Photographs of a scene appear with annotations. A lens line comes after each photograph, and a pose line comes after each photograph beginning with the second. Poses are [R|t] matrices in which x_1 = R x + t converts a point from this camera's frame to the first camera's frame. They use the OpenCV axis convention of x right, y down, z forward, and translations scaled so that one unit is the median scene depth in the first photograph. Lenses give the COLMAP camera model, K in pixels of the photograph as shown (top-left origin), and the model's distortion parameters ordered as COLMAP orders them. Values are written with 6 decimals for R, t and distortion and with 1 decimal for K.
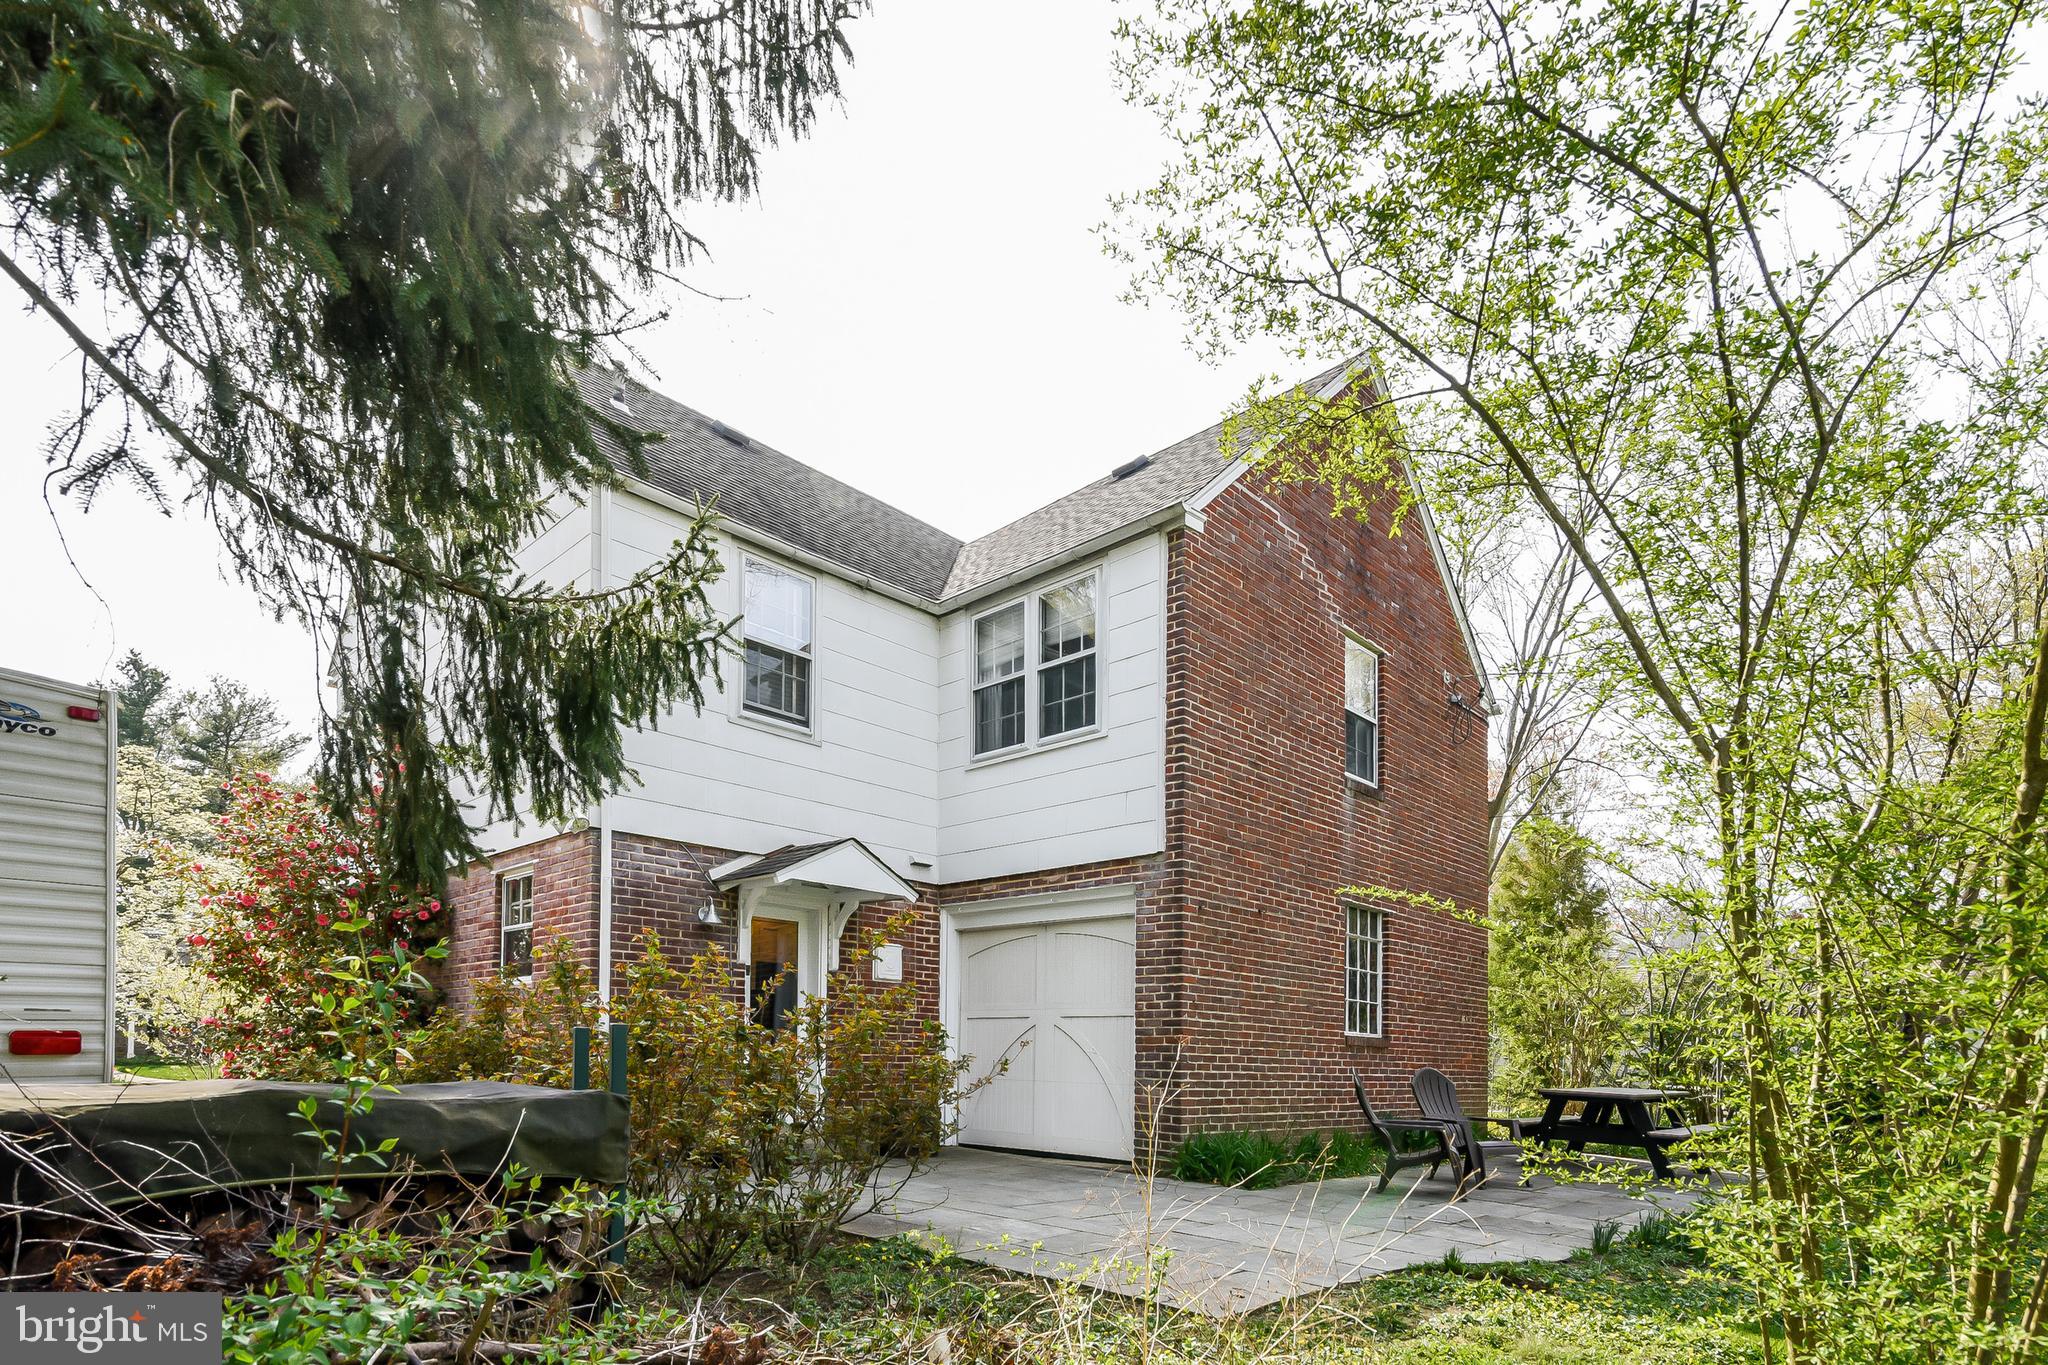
lens RADIAL K [[903.3, 0, 1180.3], [0, 903.3, 746.1], [0, 0, 1]] dist [0.008185, 0.000024]
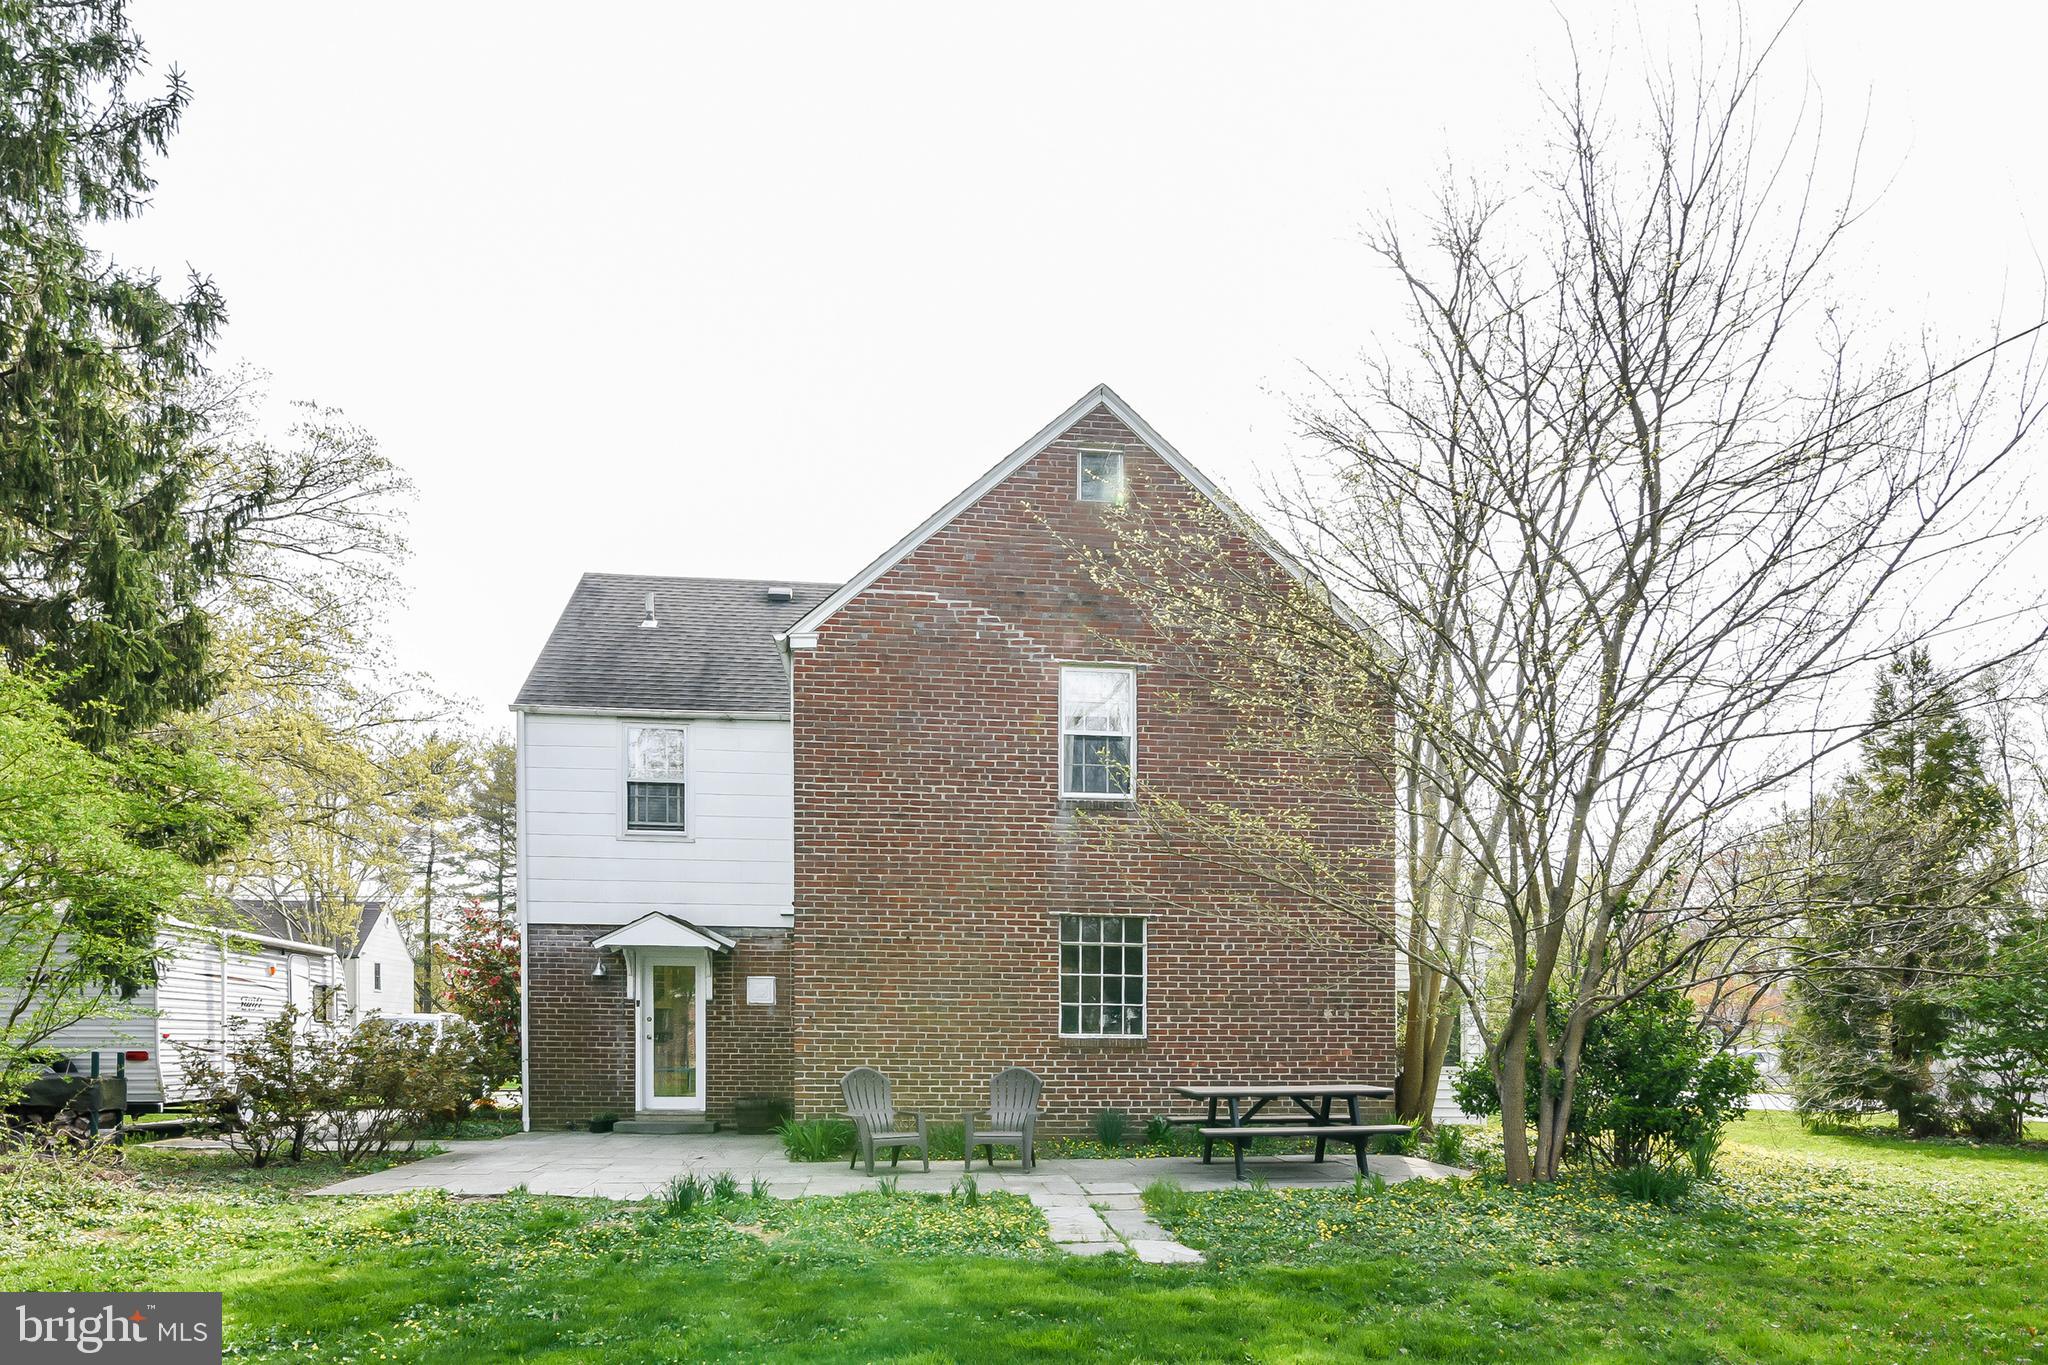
lens RADIAL K [[933.9, 0, 1060.4], [0, 933.9, 699.8], [0, 0, 1]] dist [-0.000699, 0.000111]
pose [[0.838920, -0.203632, -0.504725, 0.859852], [0.185112, 0.978838, -0.087234, 0.015986], [0.511808, -0.020248, 0.858861, 0.030907]]
